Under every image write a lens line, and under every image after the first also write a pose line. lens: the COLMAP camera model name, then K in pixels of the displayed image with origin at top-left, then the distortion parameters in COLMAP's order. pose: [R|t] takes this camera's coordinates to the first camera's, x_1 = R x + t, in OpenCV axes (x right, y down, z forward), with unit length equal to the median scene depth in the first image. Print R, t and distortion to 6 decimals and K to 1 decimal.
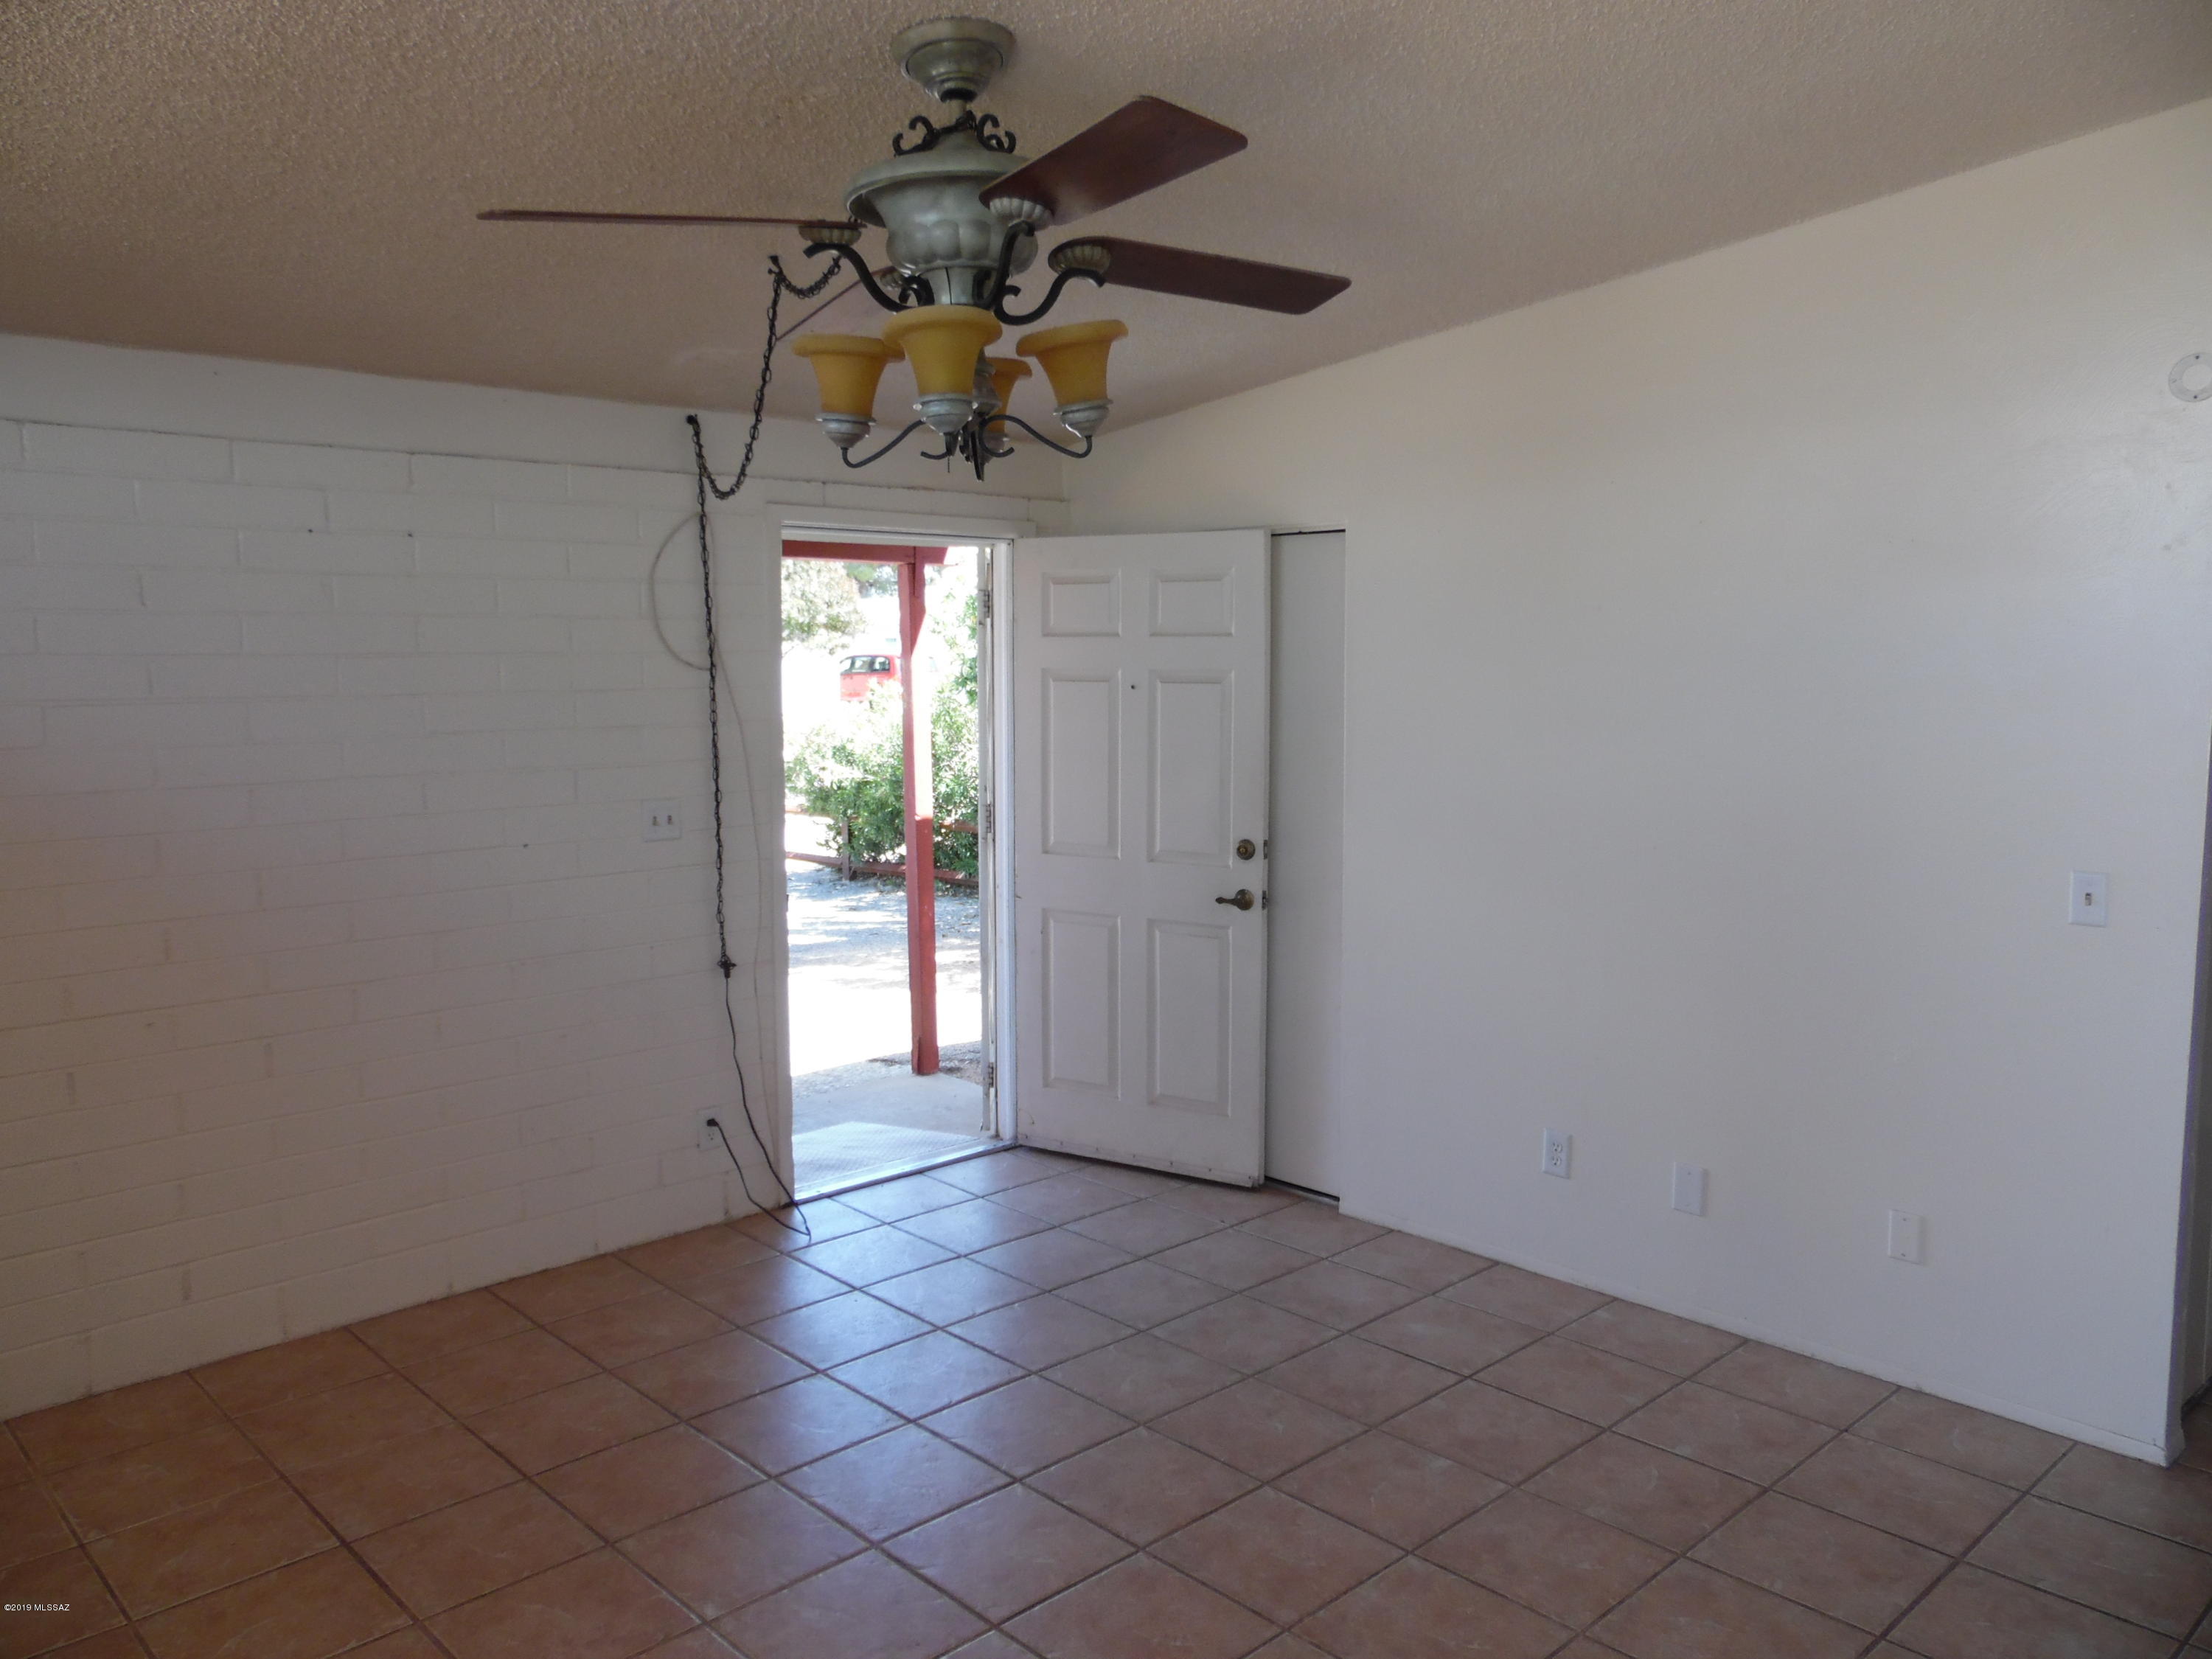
lens RADIAL K [[1660.3, 0, 1104.7], [0, 1660.3, 821.1], [0, 0, 1]] dist [-0.024020, 0.057038]
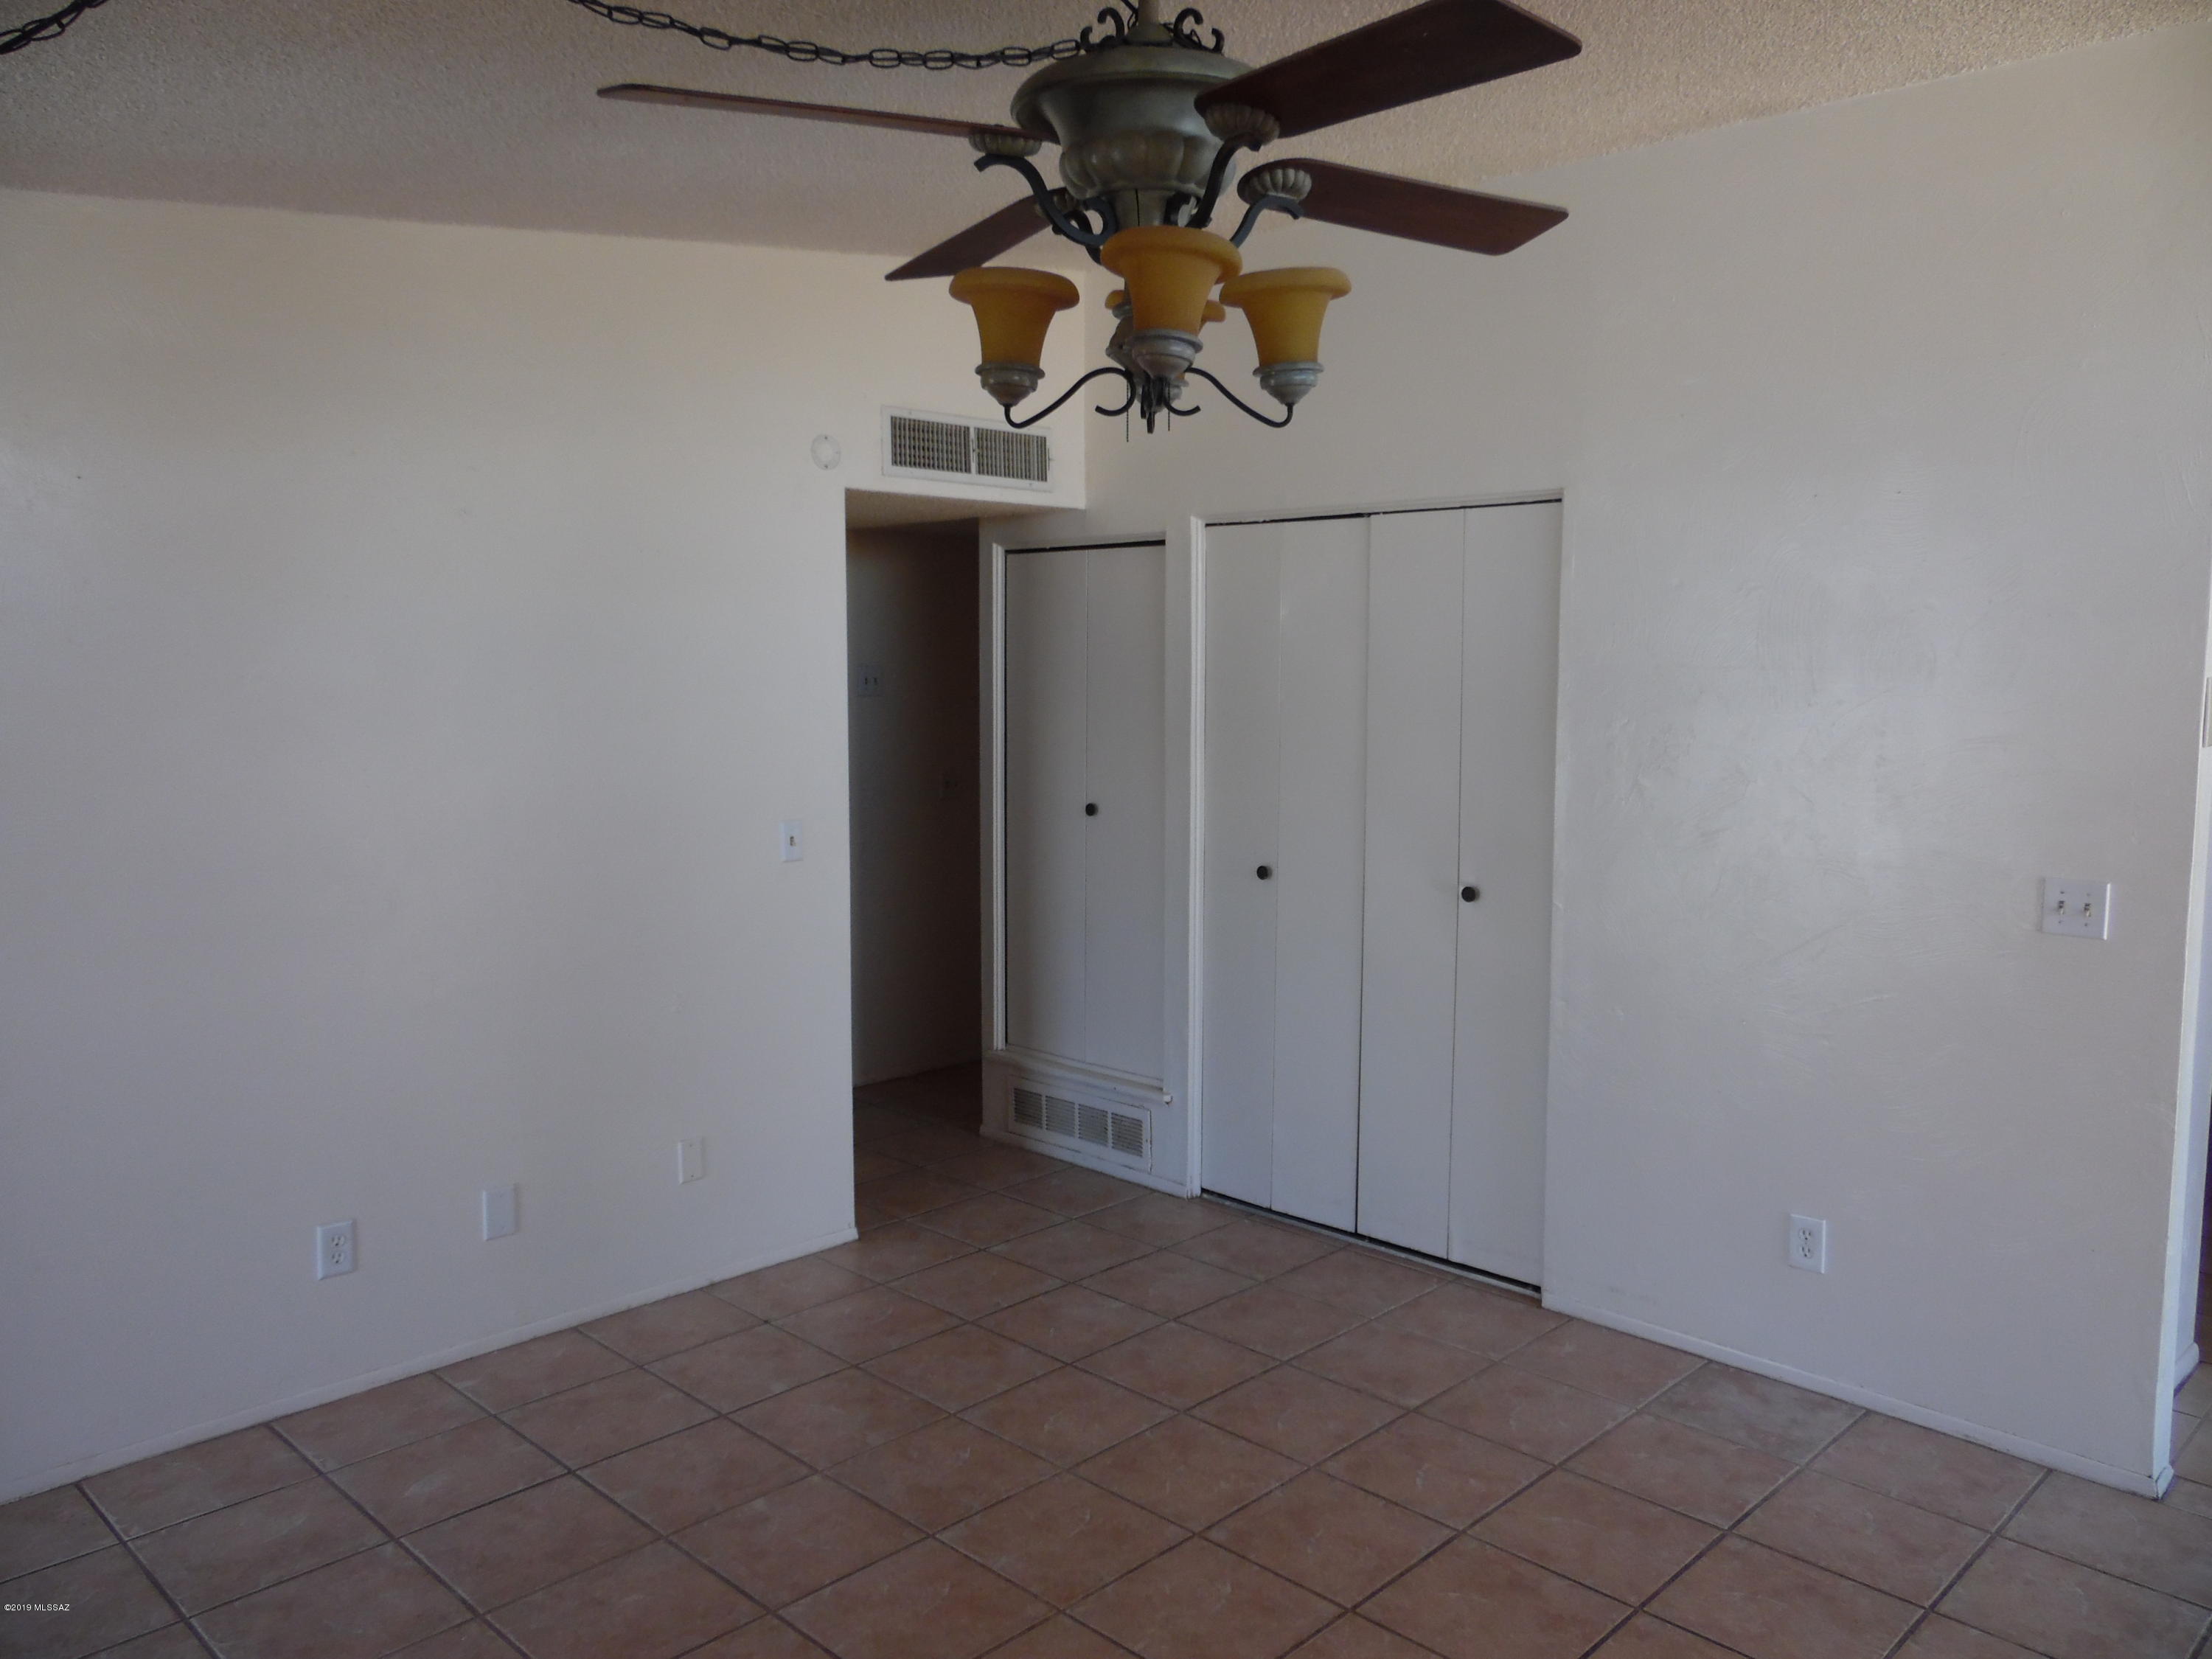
lens RADIAL K [[1660.3, 0, 1104.7], [0, 1660.3, 821.1], [0, 0, 1]] dist [-0.024020, 0.057038]
pose [[-0.035002, -0.095799, 0.994785, -0.657641], [0.101521, 0.989905, 0.098901, -0.066891], [-0.994217, 0.104454, -0.024923, 0.733257]]
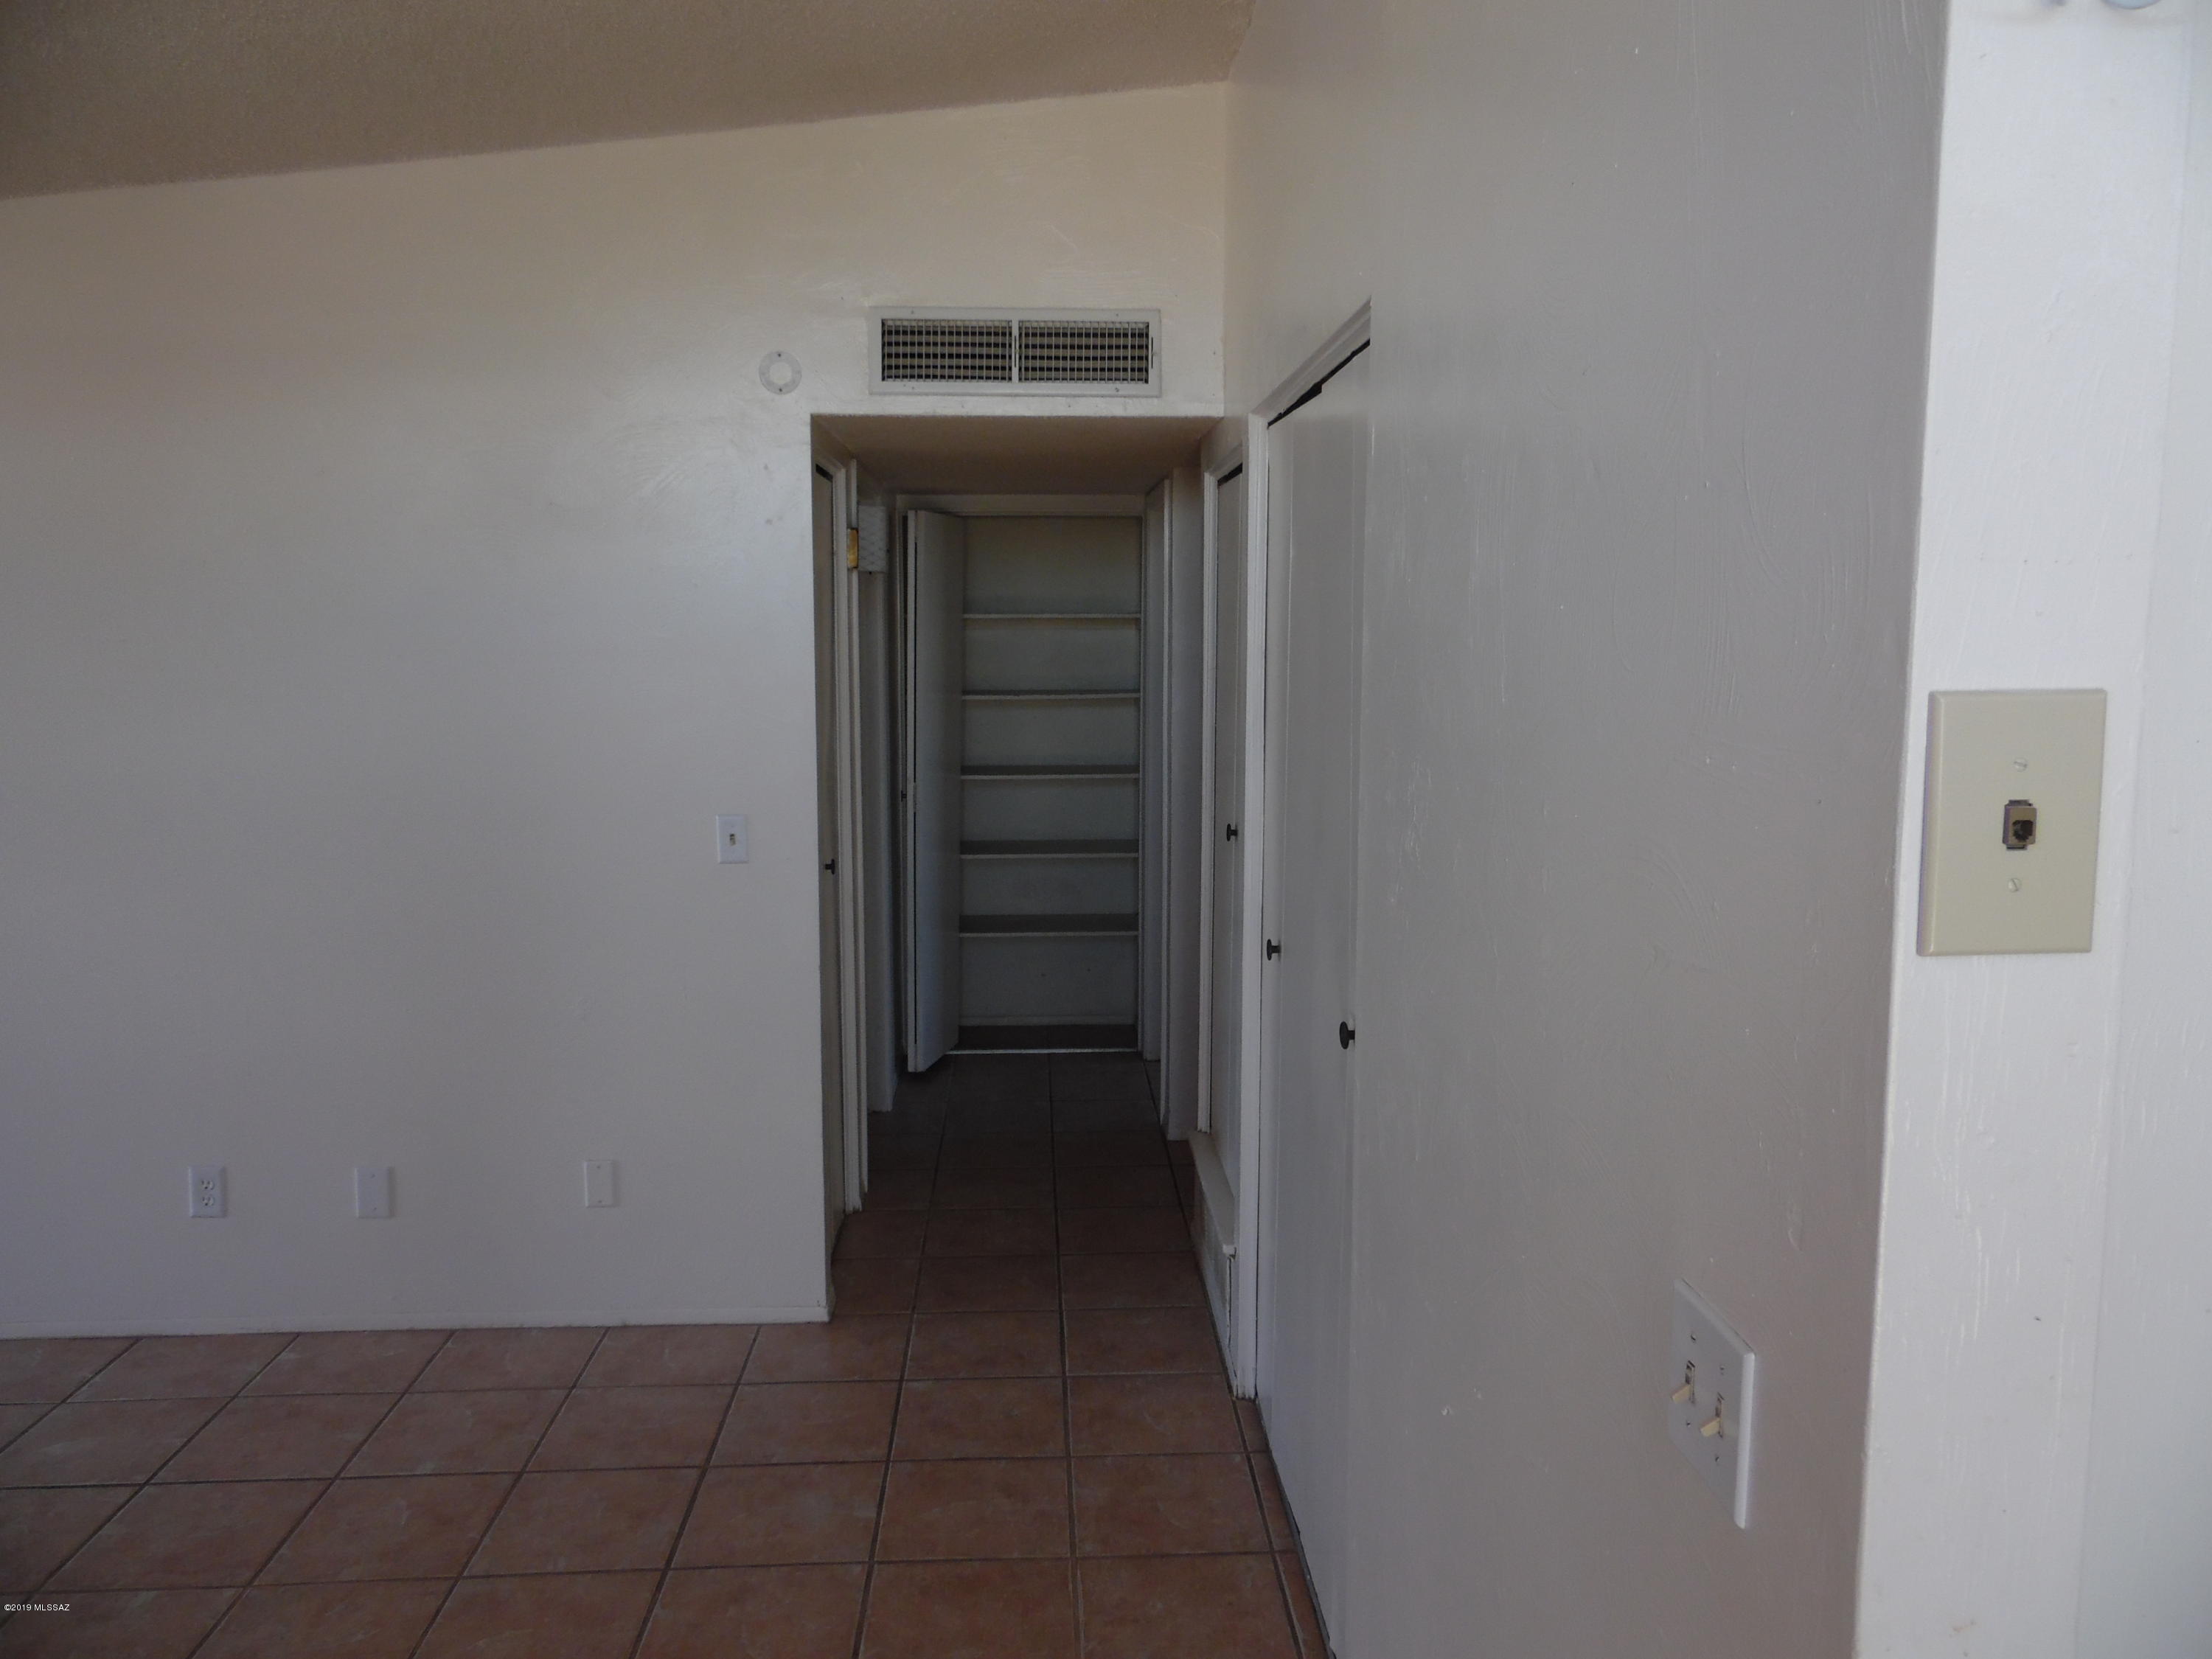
lens RADIAL K [[1660.3, 0, 1104.7], [0, 1660.3, 821.1], [0, 0, 1]] dist [-0.024020, 0.057038]
pose [[0.652596, -0.086347, 0.752770, -0.068496], [0.074701, 0.995977, 0.049484, -0.000844], [-0.754015, 0.023940, 0.656421, 0.084531]]
